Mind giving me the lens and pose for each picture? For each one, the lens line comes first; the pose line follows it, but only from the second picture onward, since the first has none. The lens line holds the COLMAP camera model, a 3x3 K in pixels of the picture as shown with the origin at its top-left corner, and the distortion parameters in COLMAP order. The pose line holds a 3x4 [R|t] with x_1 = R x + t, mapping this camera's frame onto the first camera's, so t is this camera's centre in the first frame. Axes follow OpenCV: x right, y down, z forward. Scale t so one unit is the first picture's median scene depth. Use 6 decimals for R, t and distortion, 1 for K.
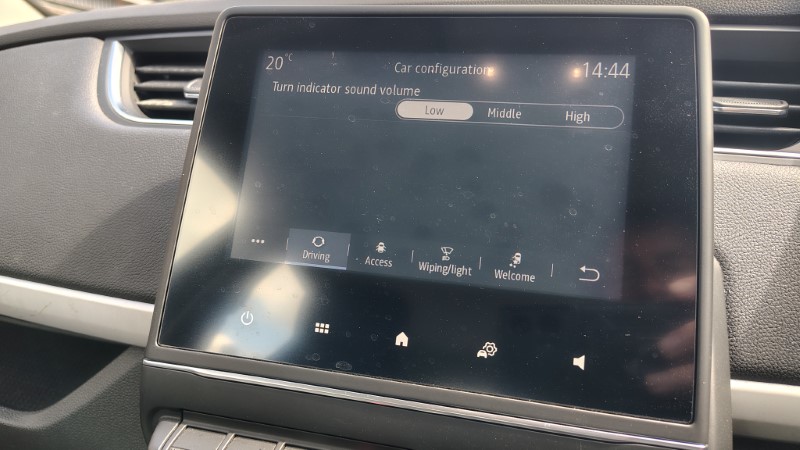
lens RADIAL K [[536.9, 0, 402.8], [0, 536.9, 244.4], [0, 0, 1]] dist [0.003296, 0.000143]
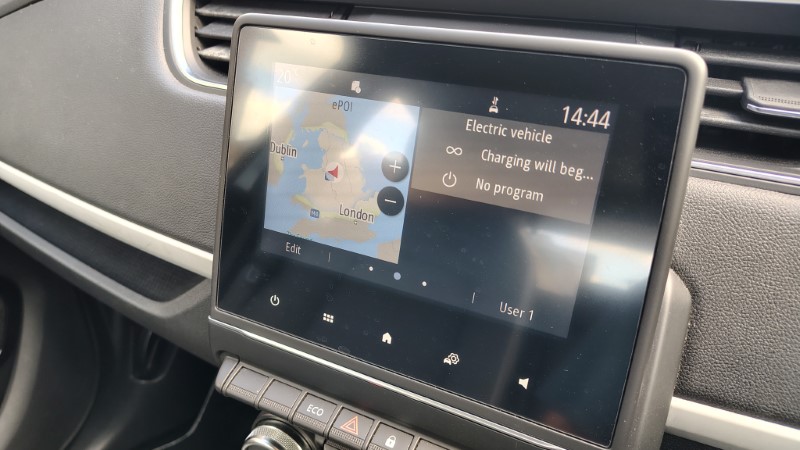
lens RADIAL K [[536.9, 0, 402.8], [0, 536.9, 244.4], [0, 0, 1]] dist [0.003296, 0.000143]
pose [[0.972891, 0.073697, -0.219206, 0.281840], [0.005033, 0.940893, 0.338666, -0.431489], [0.231209, -0.330588, 0.915016, -0.039439]]
